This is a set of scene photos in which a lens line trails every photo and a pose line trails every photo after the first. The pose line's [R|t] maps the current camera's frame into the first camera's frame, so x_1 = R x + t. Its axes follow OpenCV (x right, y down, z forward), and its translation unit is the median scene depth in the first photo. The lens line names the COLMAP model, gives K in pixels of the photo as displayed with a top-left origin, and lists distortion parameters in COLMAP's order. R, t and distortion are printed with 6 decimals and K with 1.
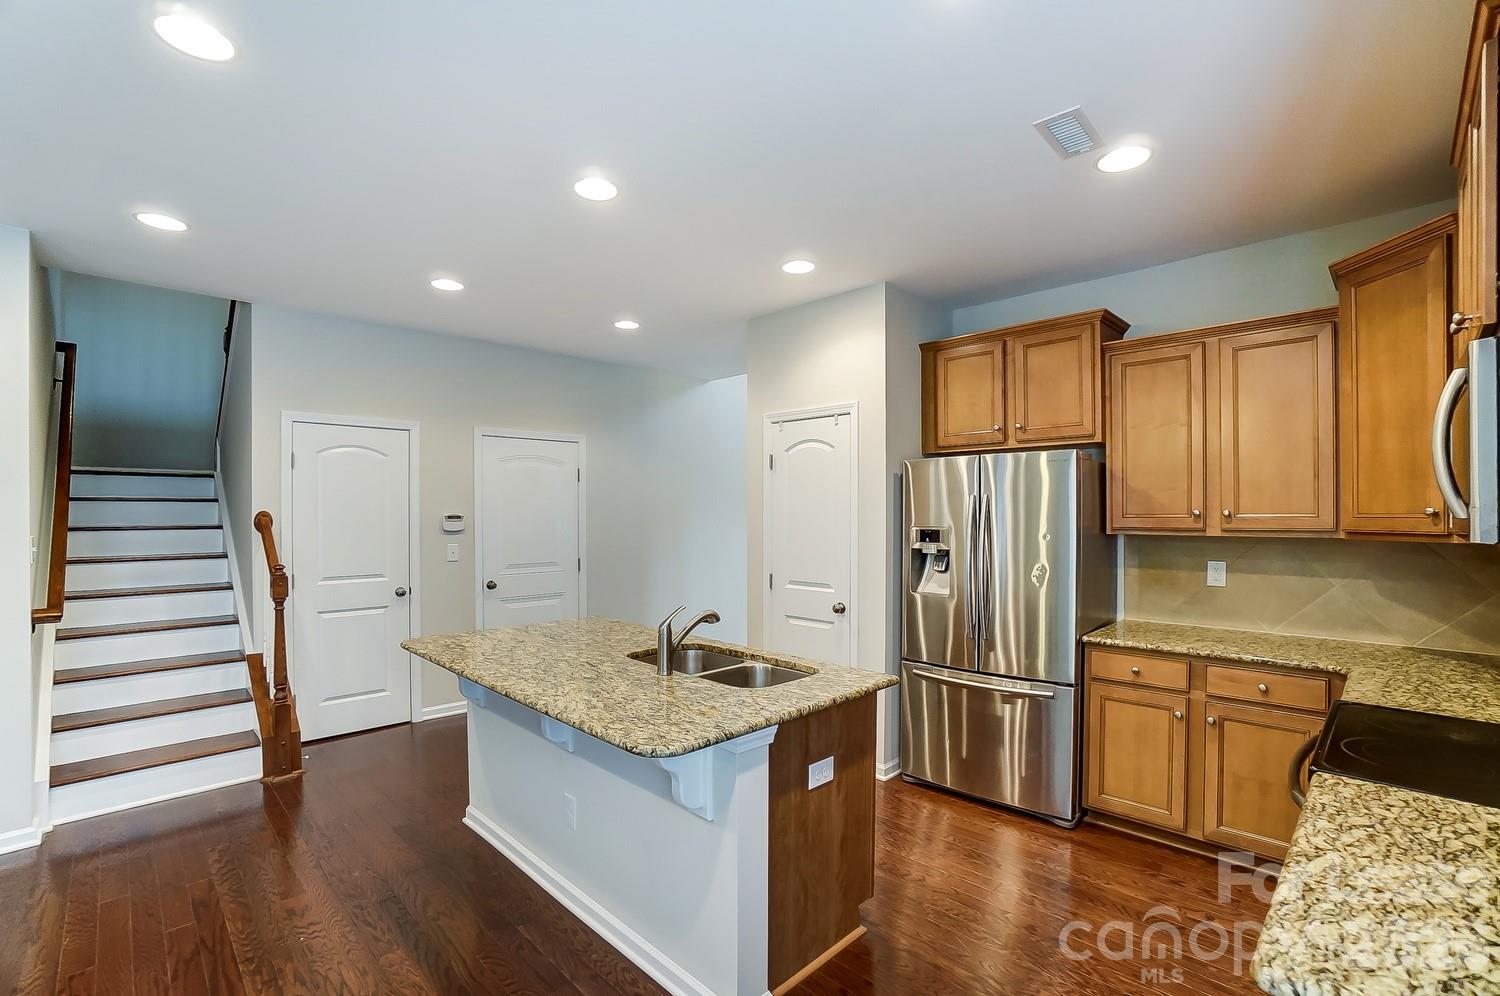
lens RADIAL K [[670.3, 0, 757.9], [0, 670.3, 509.0], [0, 0, 1]] dist [-0.050209, 0.000242]
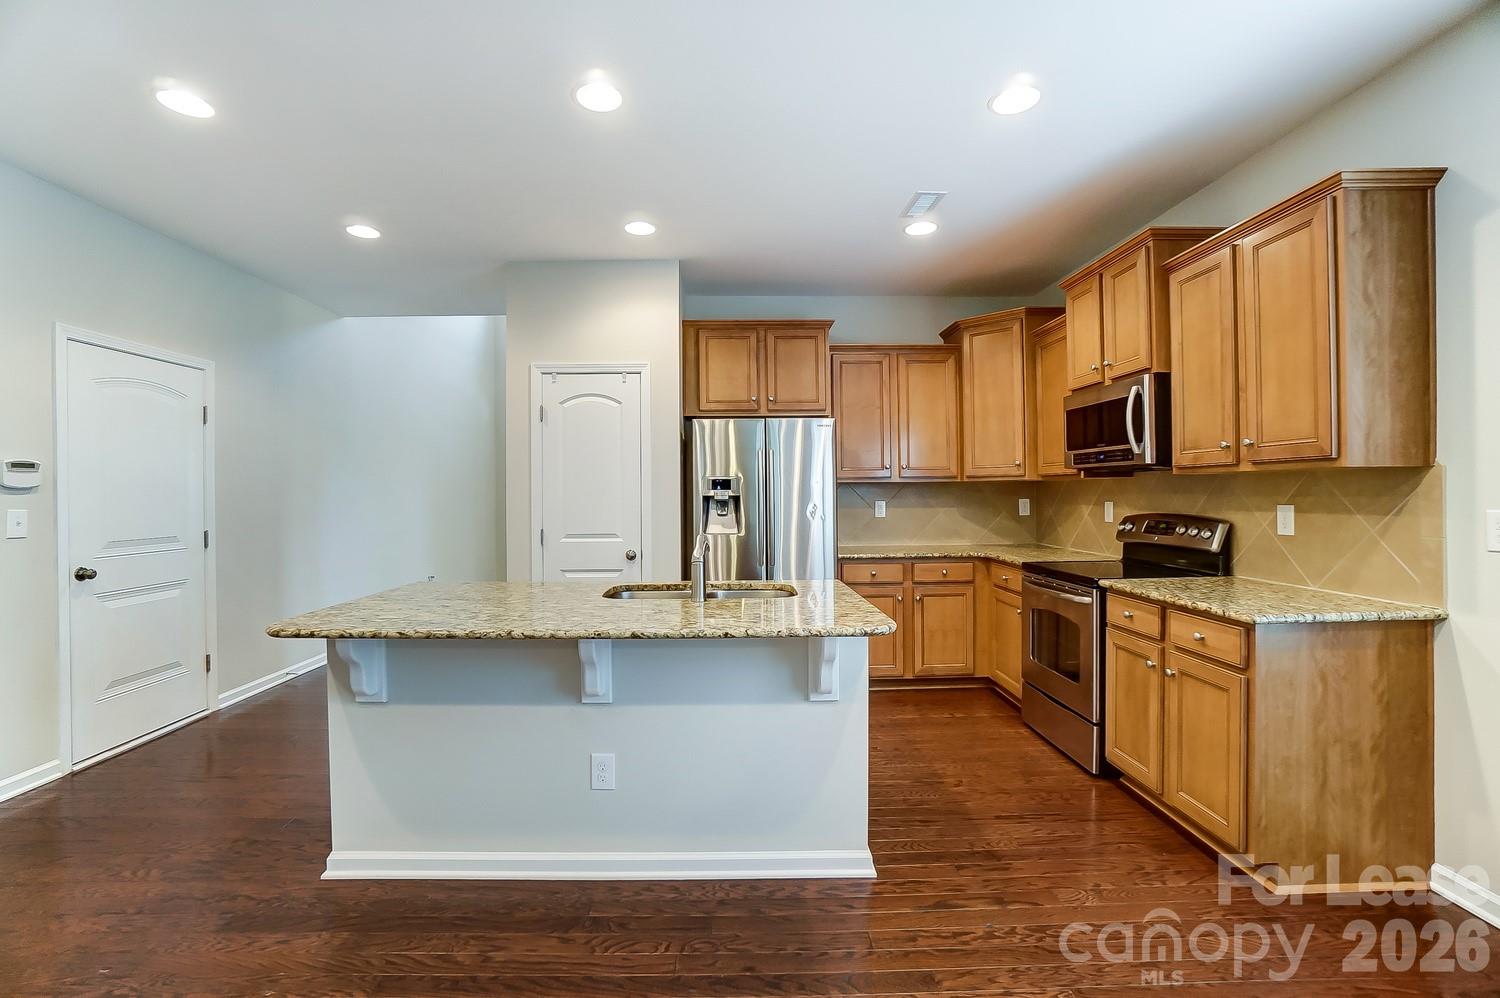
lens RADIAL K [[656.5, 0, 743.0], [0, 656.5, 492.6], [0, 0, 1]] dist [-0.065303, 0.023240]
pose [[0.695066, -0.003625, 0.718937, -0.555919], [0.004943, 0.999988, 0.000263, 0.054982], [-0.718929, 0.003371, 0.695075, 0.169074]]
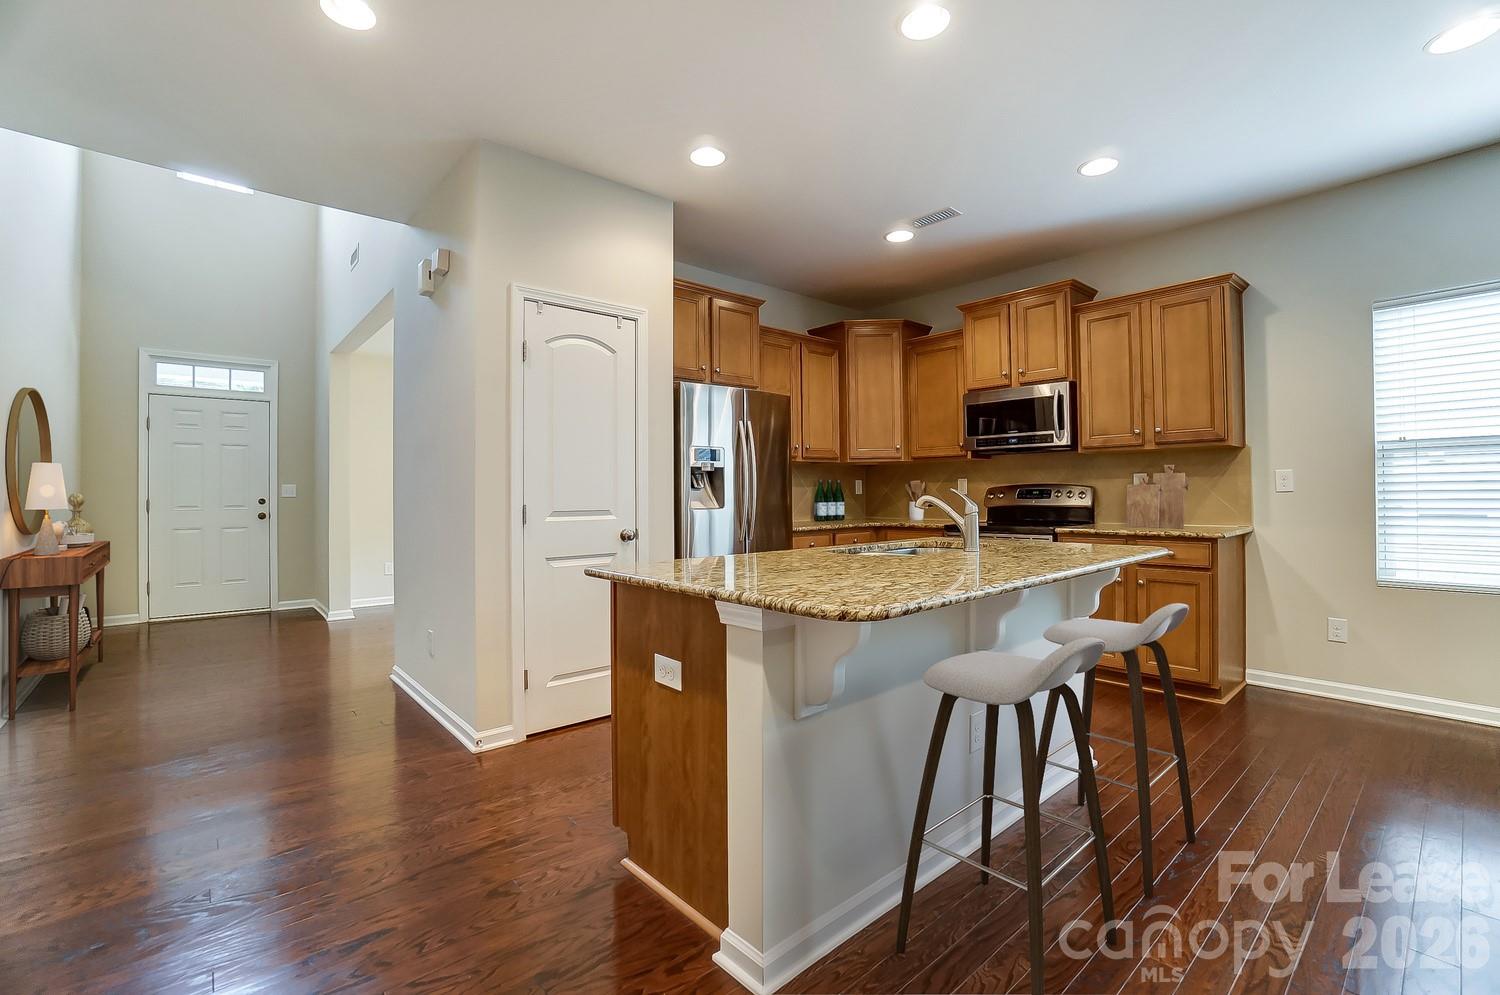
lens RADIAL K [[656.5, 0, 743.0], [0, 656.5, 491.1], [0, 0, 1]] dist [-0.065303, 0.023240]
pose [[0.082173, 0.005515, 0.996603, -0.813253], [0.007358, 0.999954, -0.006140, 0.107267], [-0.996591, 0.007837, 0.082128, 0.862197]]
